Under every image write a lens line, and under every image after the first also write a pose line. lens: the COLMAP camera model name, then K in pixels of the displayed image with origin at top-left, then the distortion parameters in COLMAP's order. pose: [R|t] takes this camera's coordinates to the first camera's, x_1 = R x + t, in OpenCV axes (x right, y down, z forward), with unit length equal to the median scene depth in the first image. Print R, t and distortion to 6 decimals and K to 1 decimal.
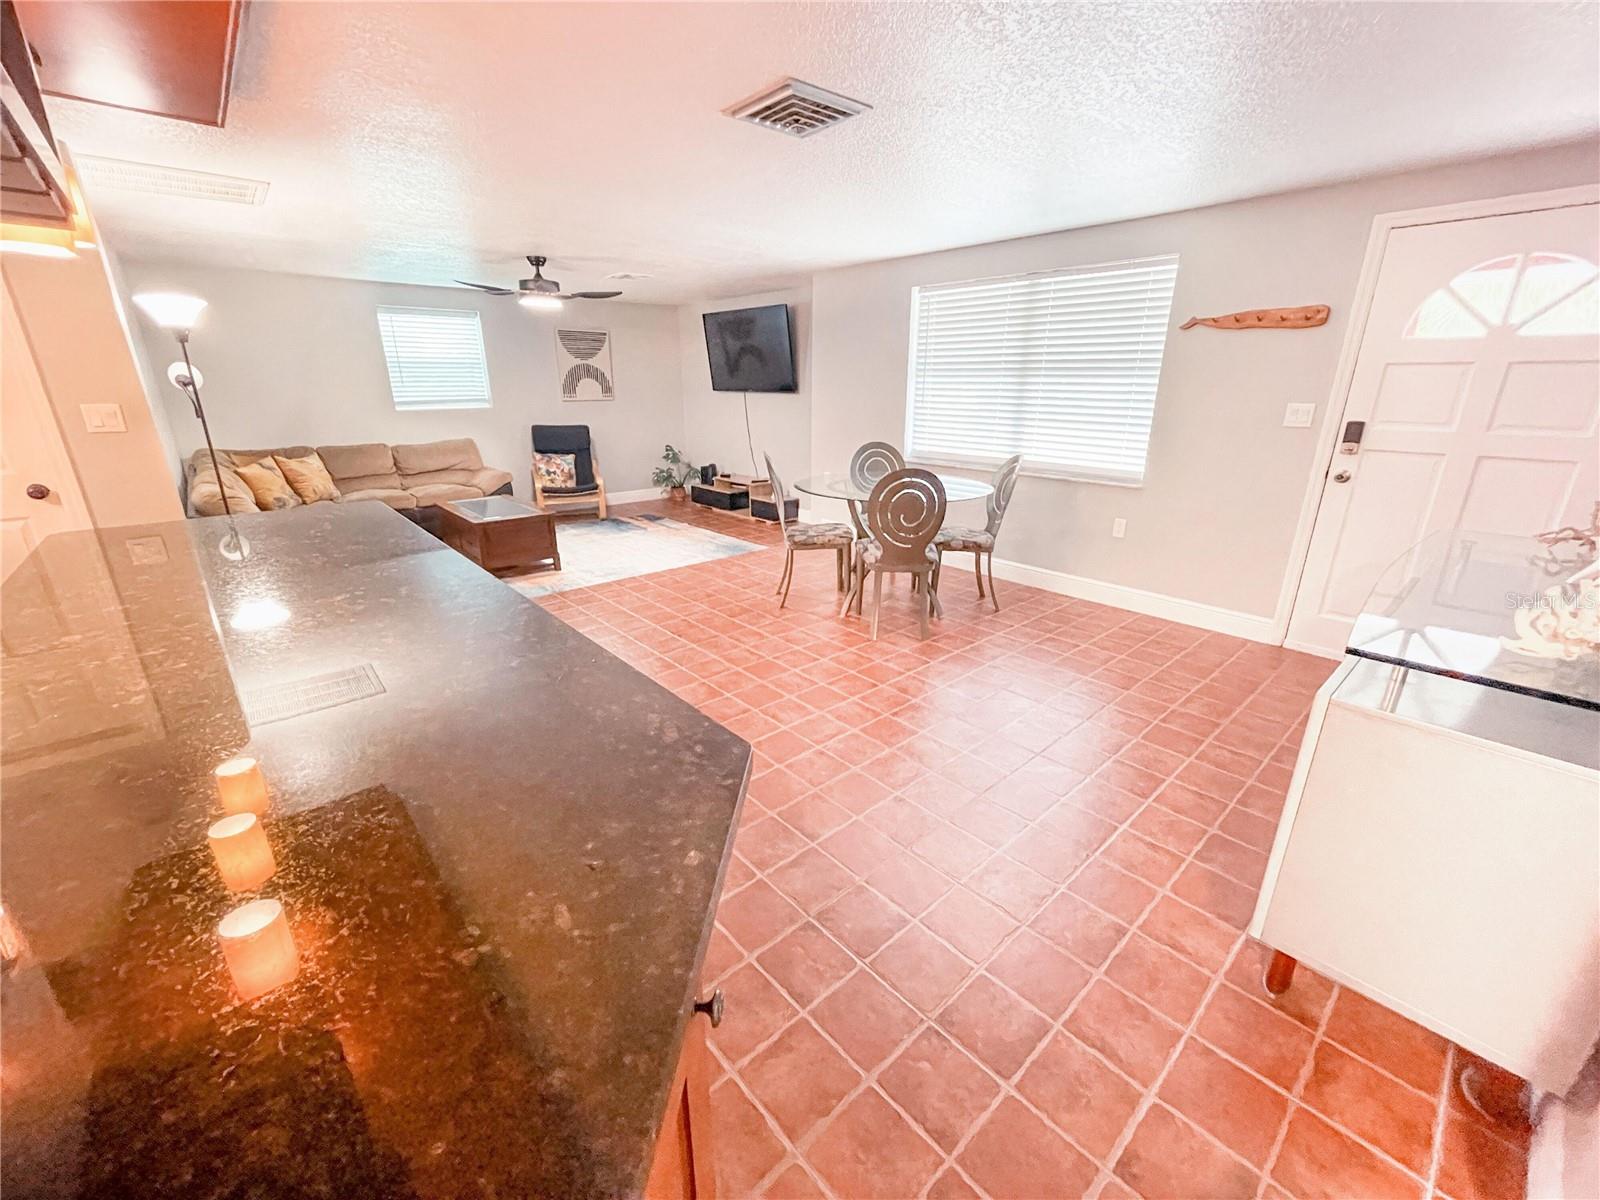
lens RADIAL K [[653.4, 0, 800.0], [0, 653.4, 600.0], [0, 0, 1]] dist [-0.002399, 0.000246]
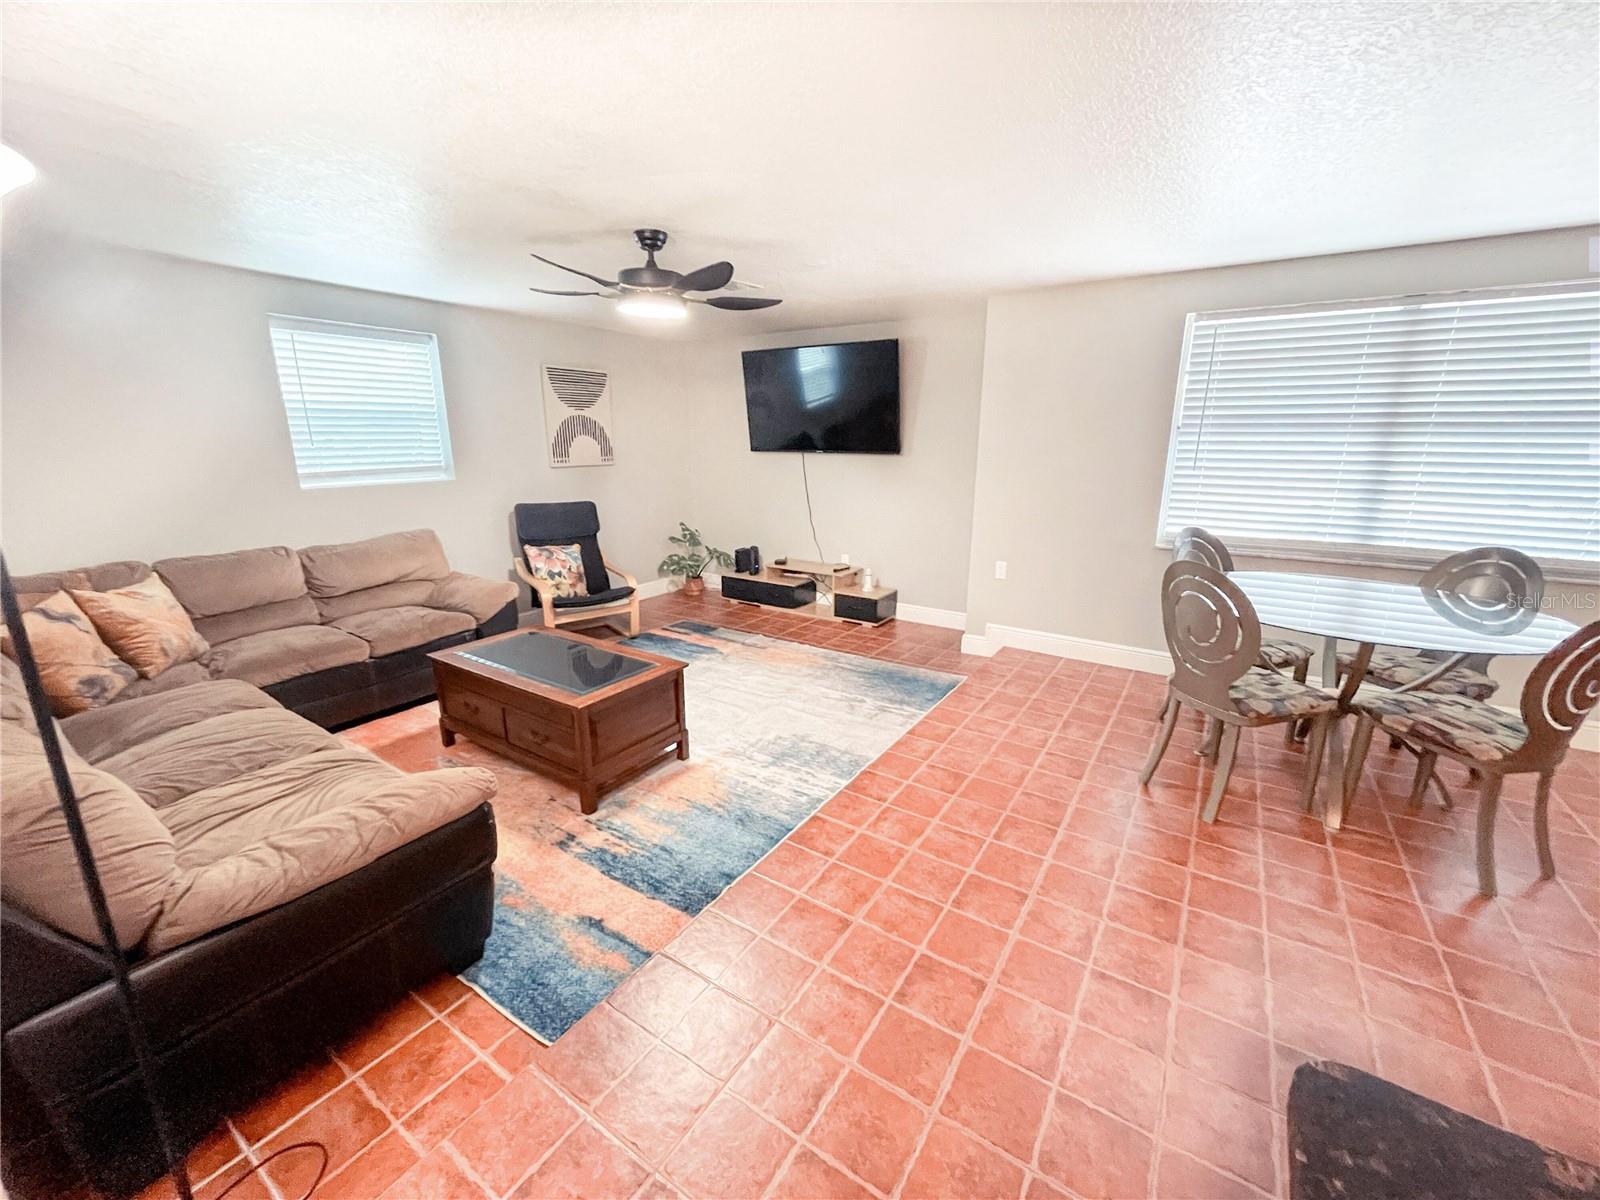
lens RADIAL K [[644.2, 0, 795.7], [0, 644.2, 599.9], [0, 0, 1]] dist [-0.004957, 0.000183]
pose [[0.966796, -0.063627, 0.247502, -0.331966], [0.082020, 0.994527, -0.064719, -0.114791], [-0.242030, 0.082870, 0.966723, 0.333434]]
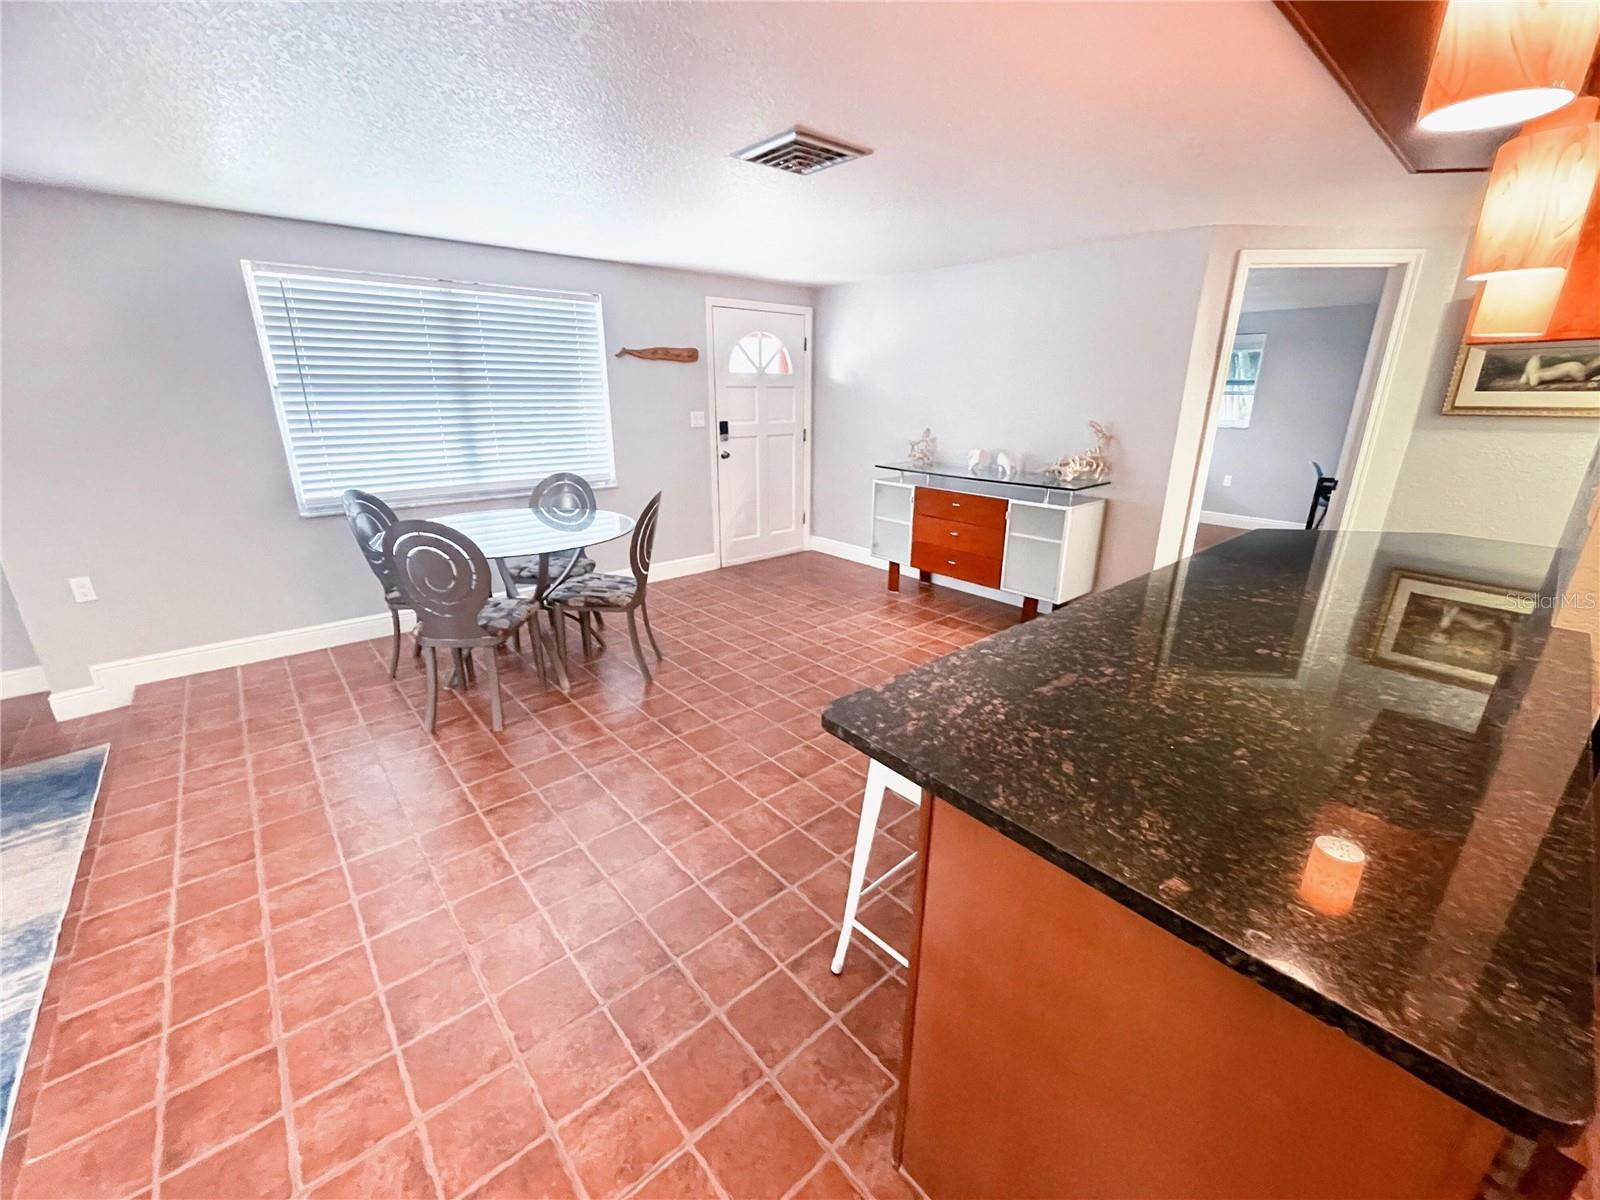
lens RADIAL K [[653.4, 0, 800.0], [0, 653.4, 600.0], [0, 0, 1]] dist [-0.002399, 0.000246]
pose [[0.010281, -0.310189, 0.950619, -0.412628], [0.314306, 0.903489, 0.291411, -0.138098], [-0.949266, 0.295789, 0.106783, 0.374277]]
